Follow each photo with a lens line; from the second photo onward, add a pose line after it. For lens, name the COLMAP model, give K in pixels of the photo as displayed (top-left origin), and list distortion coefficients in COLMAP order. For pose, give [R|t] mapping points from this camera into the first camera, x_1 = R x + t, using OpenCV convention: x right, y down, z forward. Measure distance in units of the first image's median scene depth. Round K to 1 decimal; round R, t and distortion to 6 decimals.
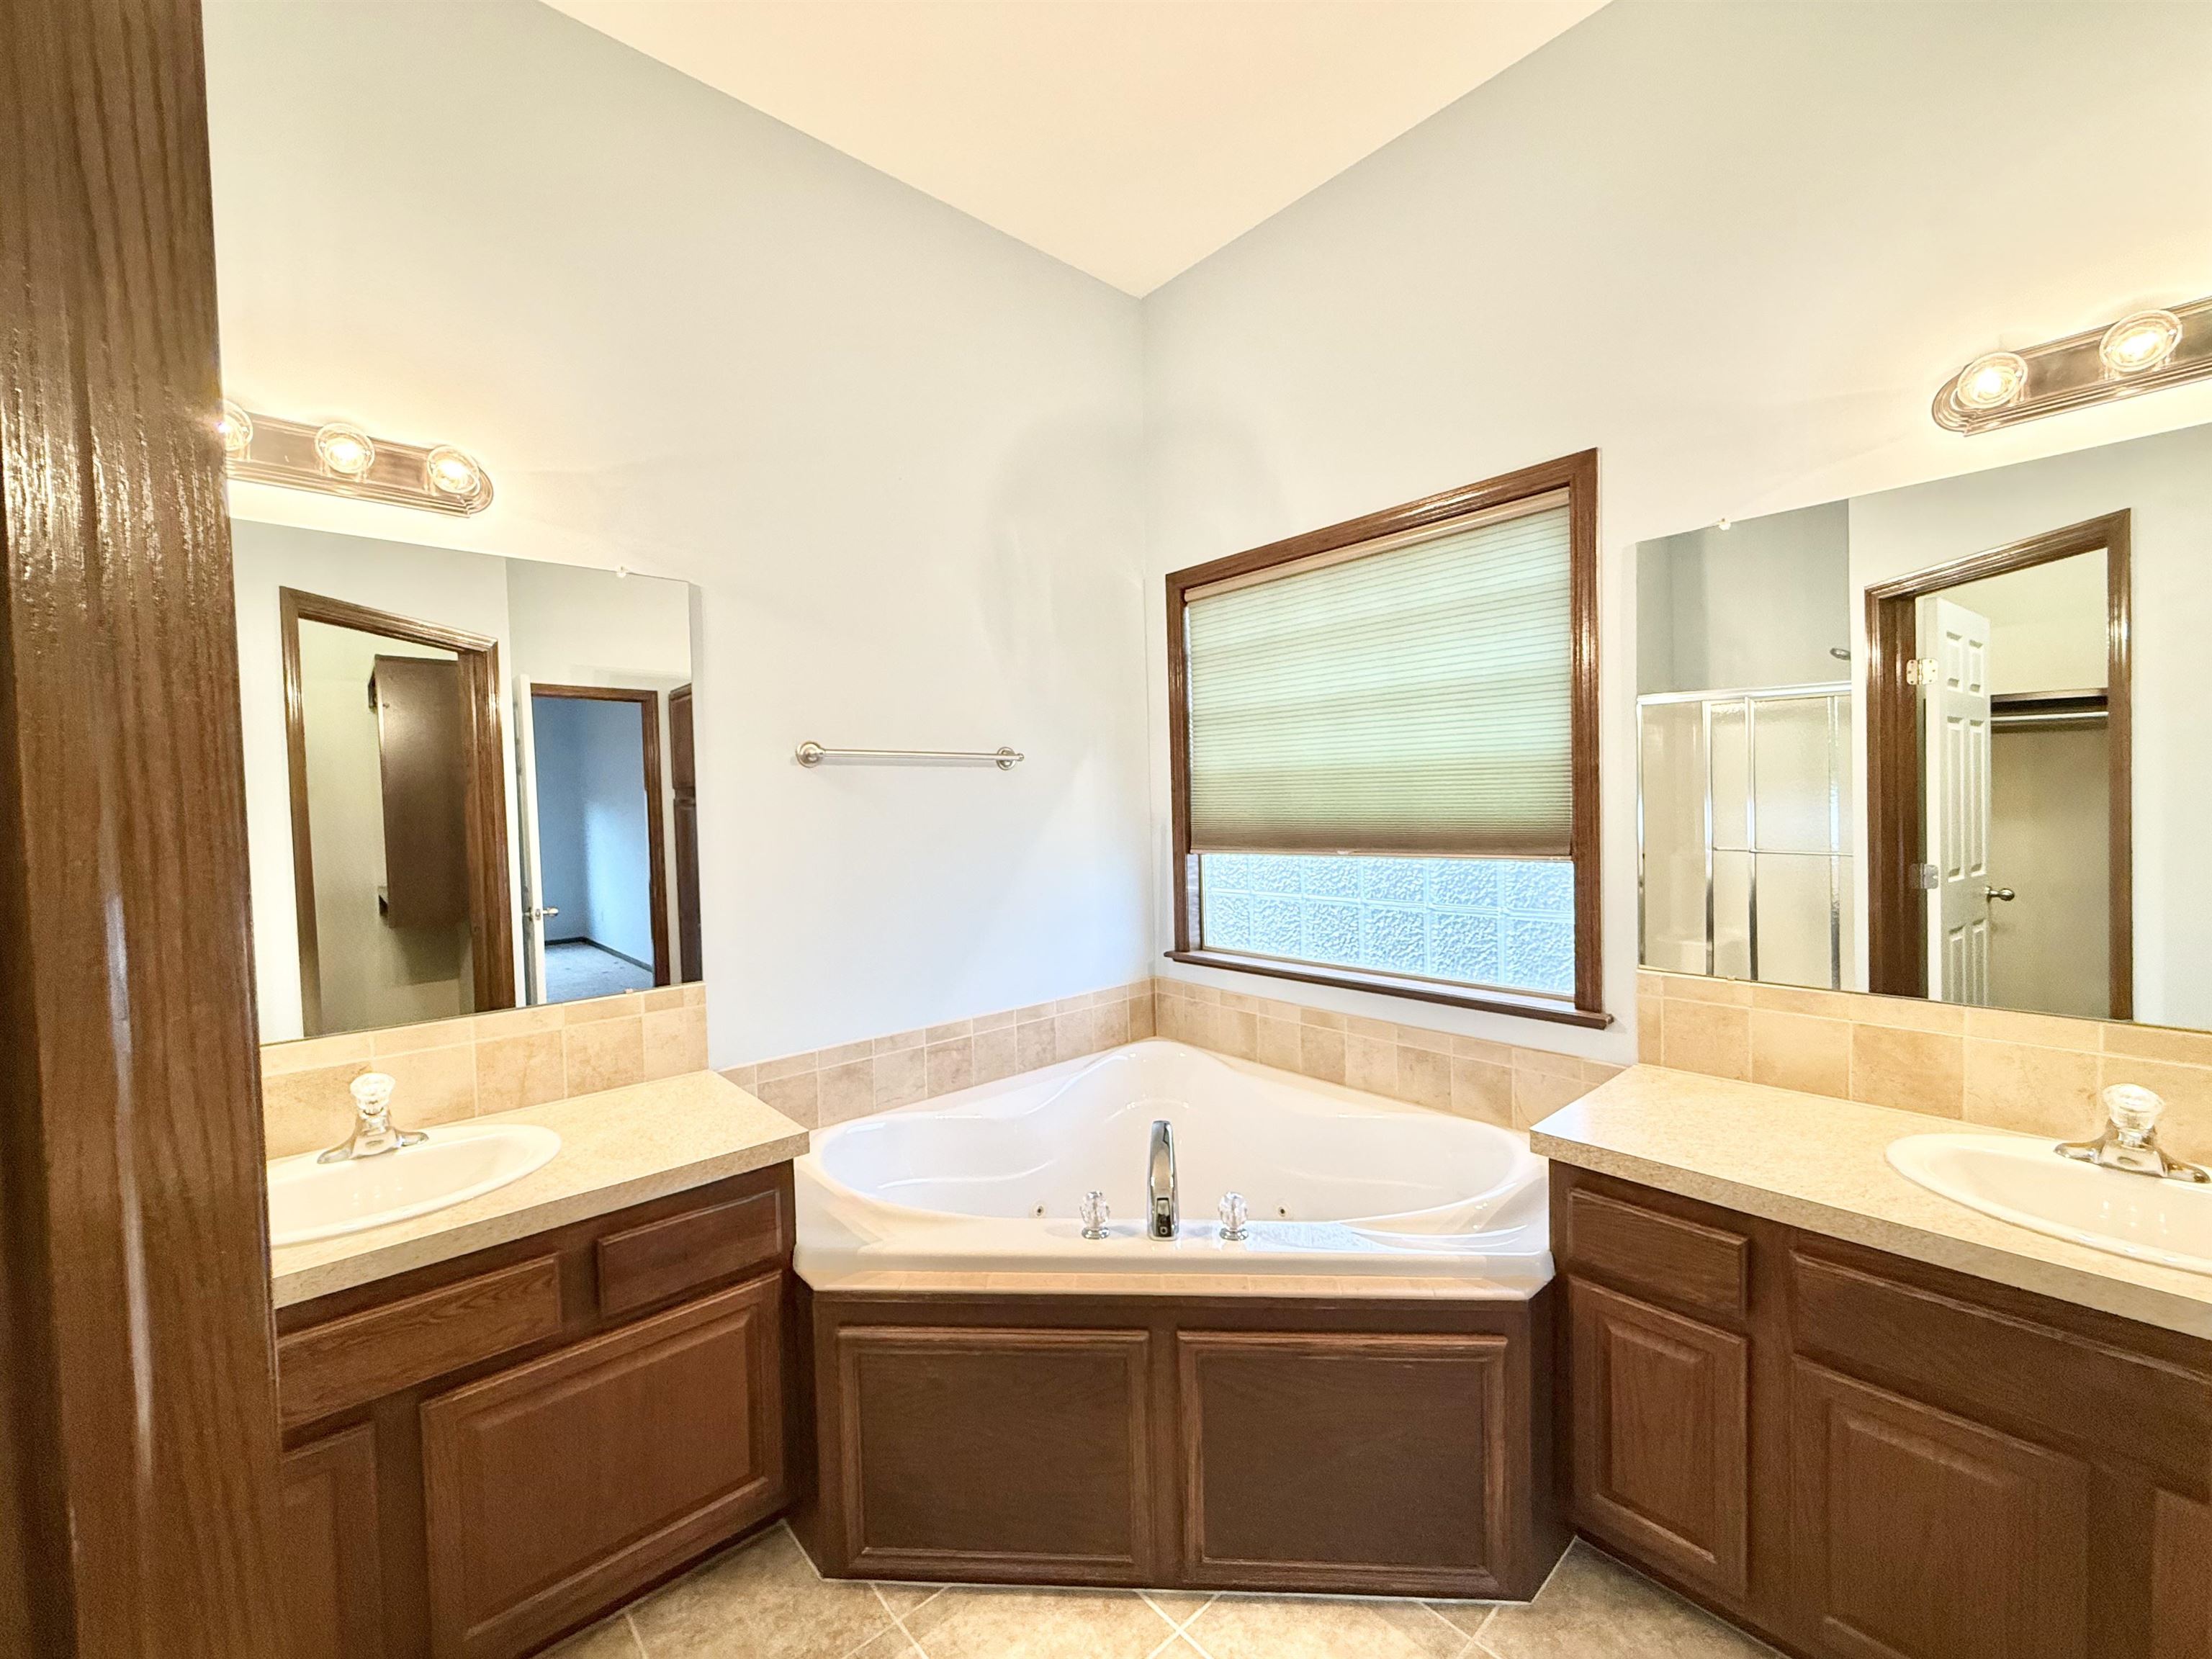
lens RADIAL K [[881.5, 0, 1098.2], [0, 881.5, 830.3], [0, 0, 1]] dist [0.000610, -0.000760]
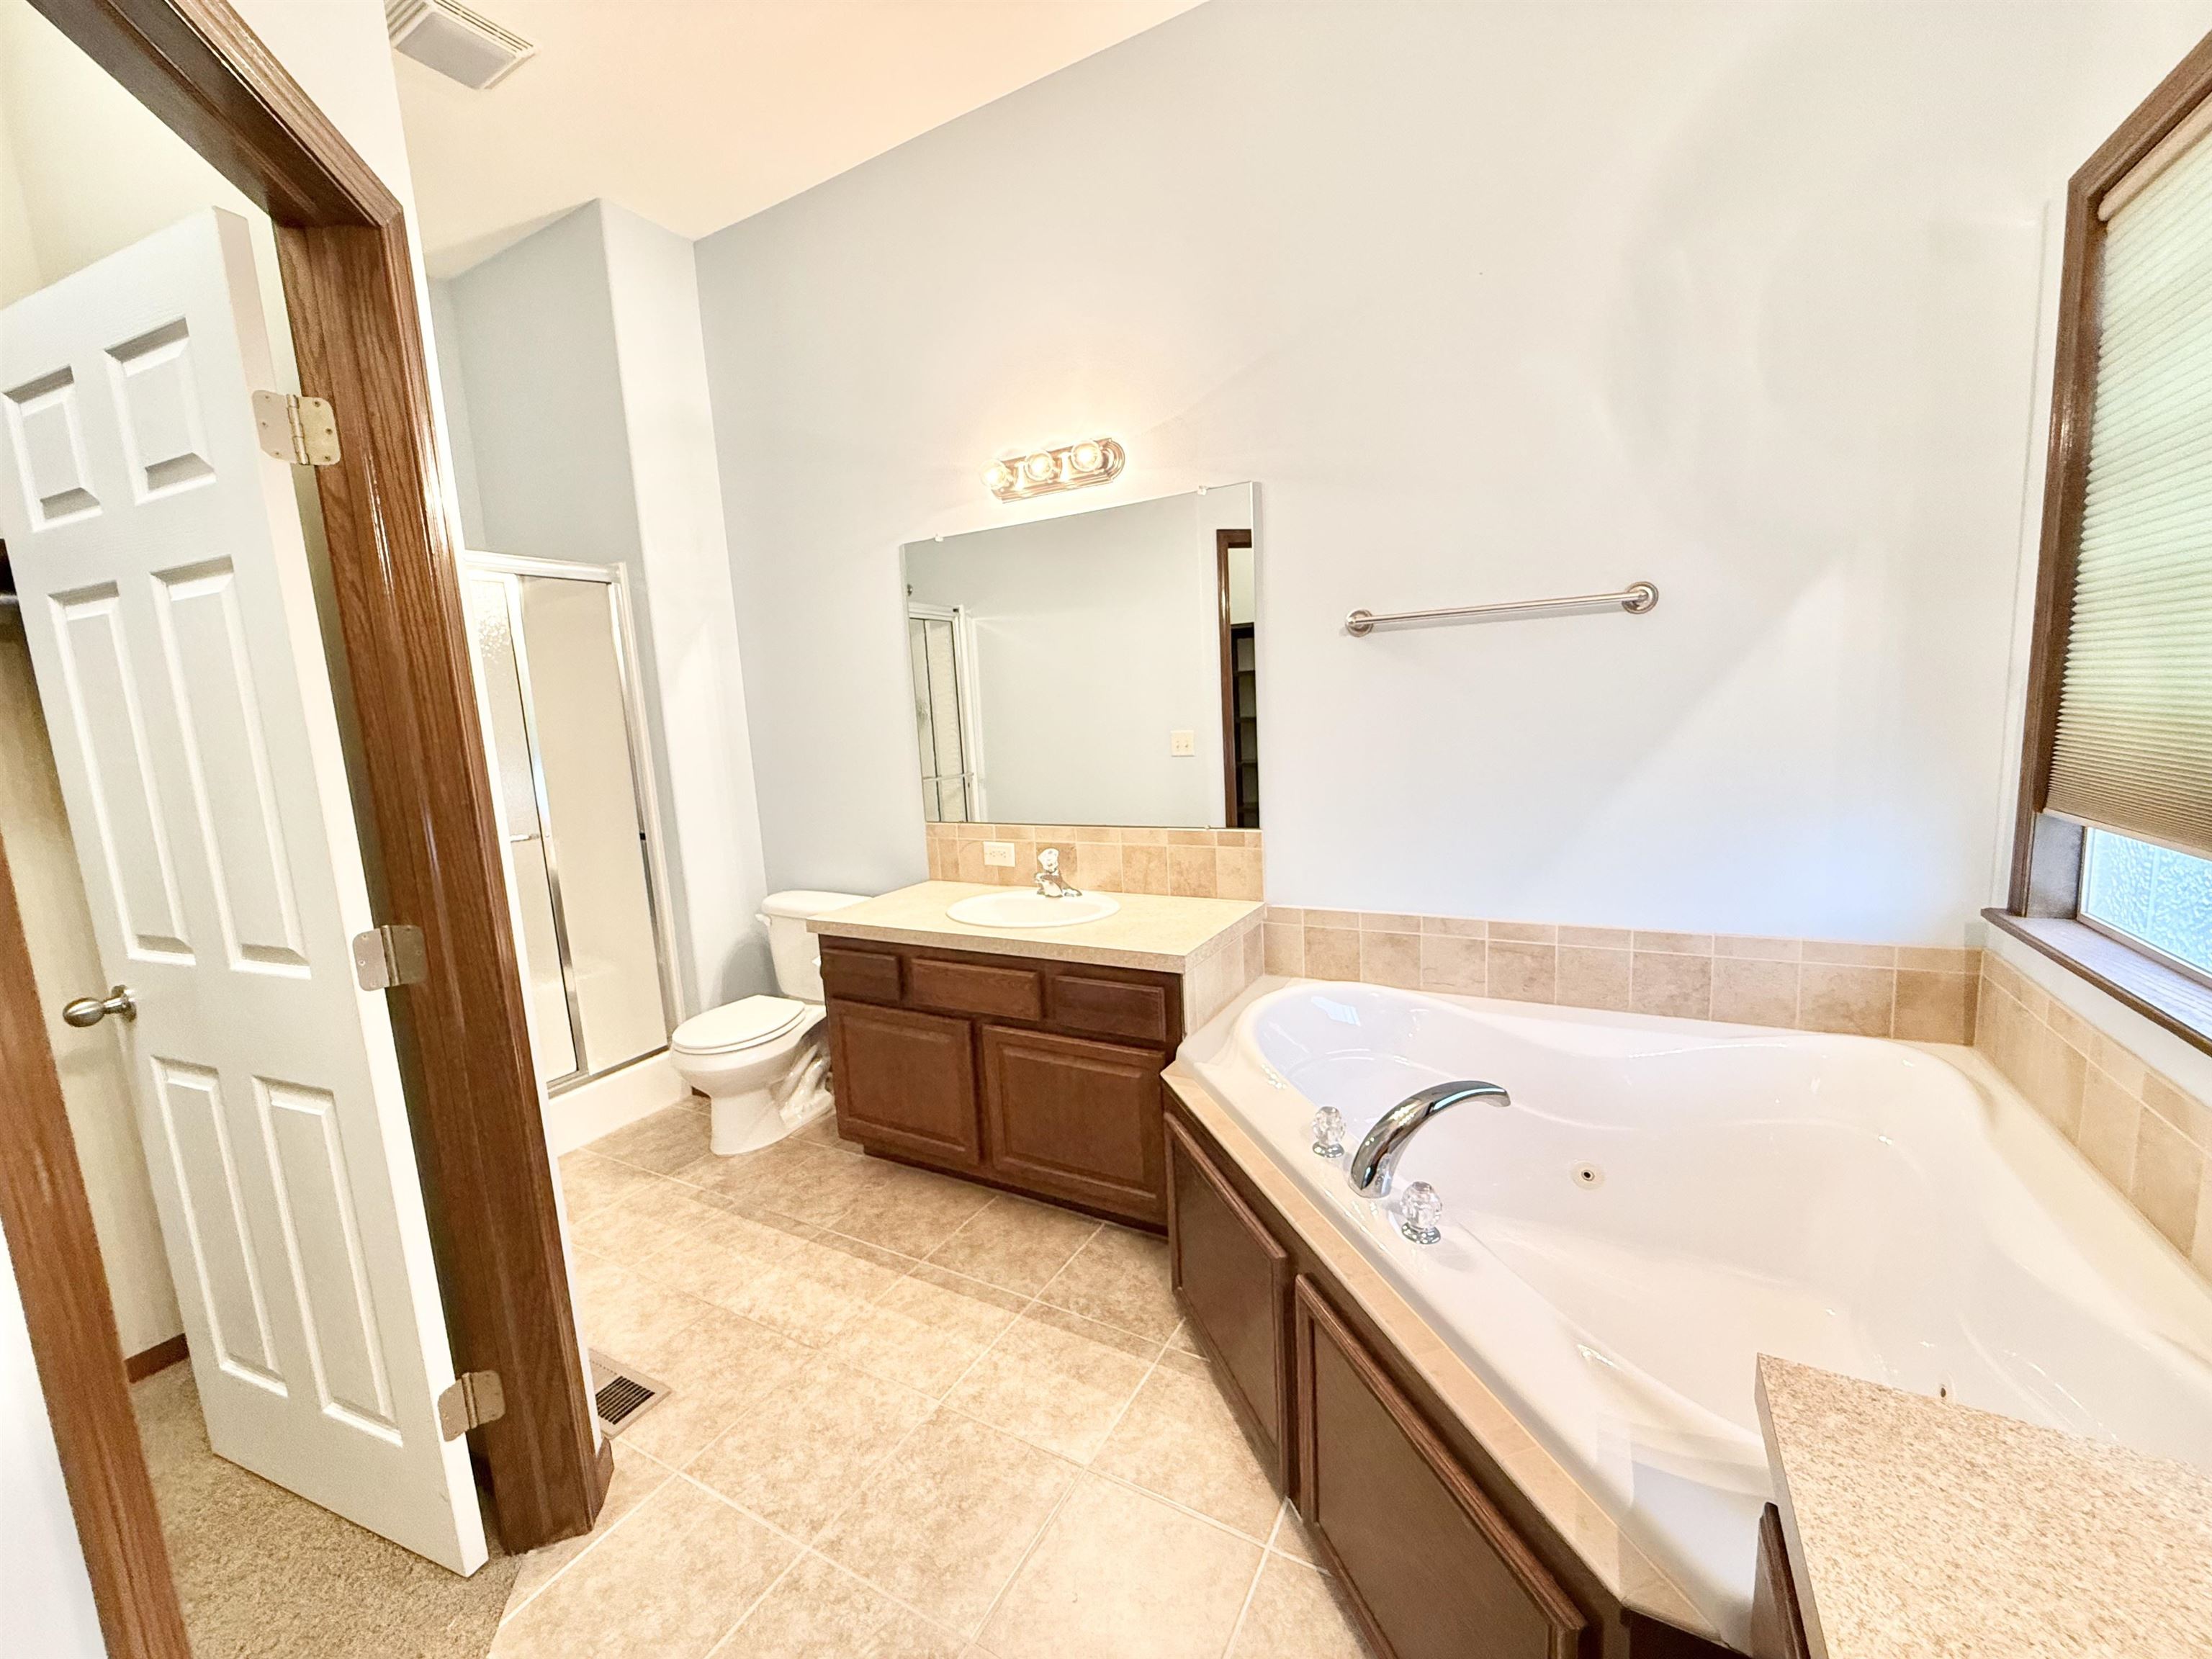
lens RADIAL K [[881.5, 0, 1098.2], [0, 881.5, 830.3], [0, 0, 1]] dist [0.000610, -0.000760]
pose [[0.332727, 0.139062, -0.932713, 0.642344], [0.018722, 0.987898, 0.153968, -0.015212], [0.942837, -0.068692, 0.326097, 0.440333]]
